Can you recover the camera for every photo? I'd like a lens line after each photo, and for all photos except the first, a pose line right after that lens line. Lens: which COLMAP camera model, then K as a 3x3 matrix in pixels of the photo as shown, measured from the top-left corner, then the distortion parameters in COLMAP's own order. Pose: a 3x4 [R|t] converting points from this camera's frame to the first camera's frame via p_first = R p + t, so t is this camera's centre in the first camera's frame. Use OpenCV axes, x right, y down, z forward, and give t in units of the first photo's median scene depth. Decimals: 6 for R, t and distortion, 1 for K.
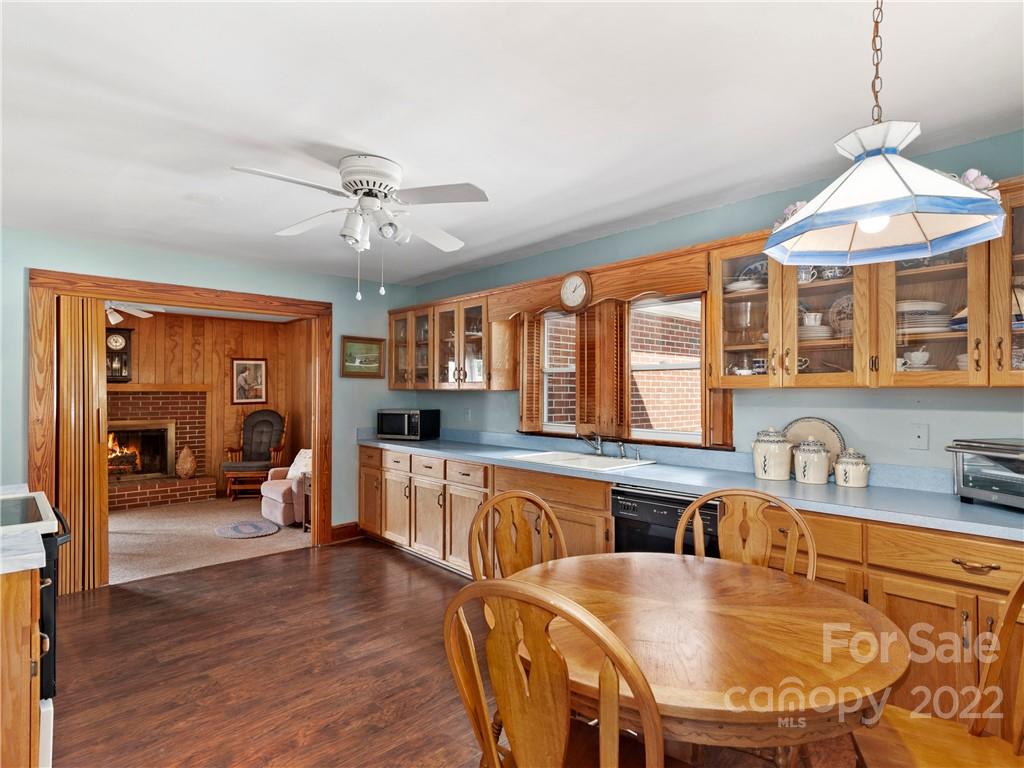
lens RADIAL K [[554.0, 0, 511.7], [0, 554.0, 389.0], [0, 0, 1]] dist [0.001117, 0.000045]
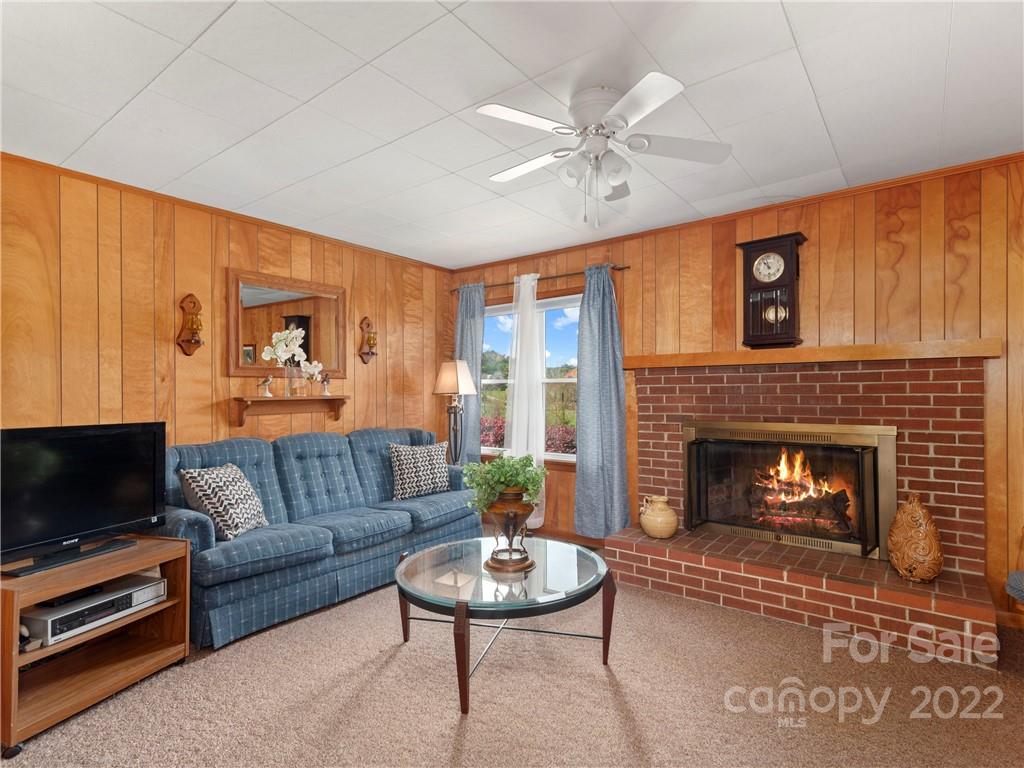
lens RADIAL K [[523.8, 0, 512.8], [0, 523.8, 391.7], [0, 0, 1]] dist [0.006250, 0.001337]
pose [[0.172080, -0.005479, -0.985068, -0.263132], [0.007383, 0.999964, -0.004272, 0.027873], [0.985055, -0.006537, 0.172114, 0.643376]]
